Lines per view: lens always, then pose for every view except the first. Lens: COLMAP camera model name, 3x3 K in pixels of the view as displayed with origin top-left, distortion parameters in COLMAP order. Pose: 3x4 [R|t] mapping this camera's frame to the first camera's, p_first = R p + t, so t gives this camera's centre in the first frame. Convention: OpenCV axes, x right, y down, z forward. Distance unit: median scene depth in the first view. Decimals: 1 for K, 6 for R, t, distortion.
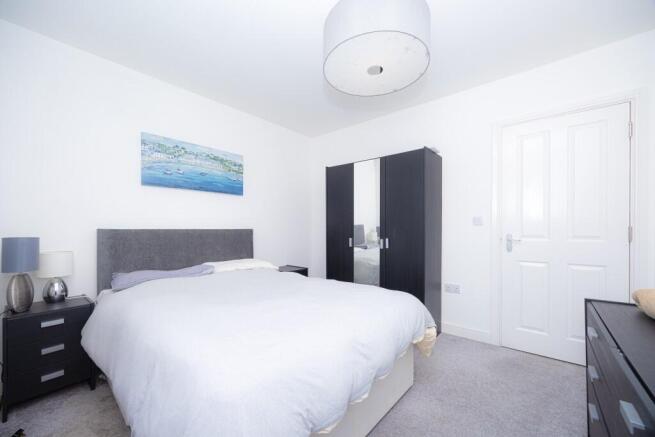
lens RADIAL K [[248.7, 0, 327.6], [0, 248.7, 221.1], [0, 0, 1]] dist [0.000638, 0.000113]
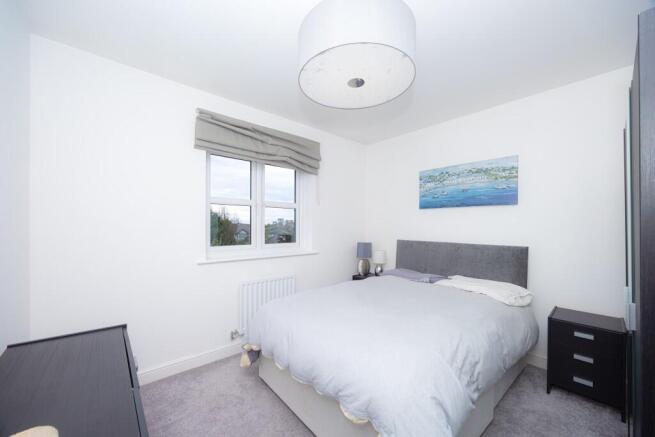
lens RADIAL K [[260.1, 0, 337.4], [0, 260.1, 227.5], [0, 0, 1]] dist [-0.000463, -0.000027]
pose [[-0.116048, -0.018052, -0.993080, 0.652424], [-0.006736, 0.999826, -0.017387, -0.012277], [0.993221, 0.004672, -0.116149, 0.610846]]
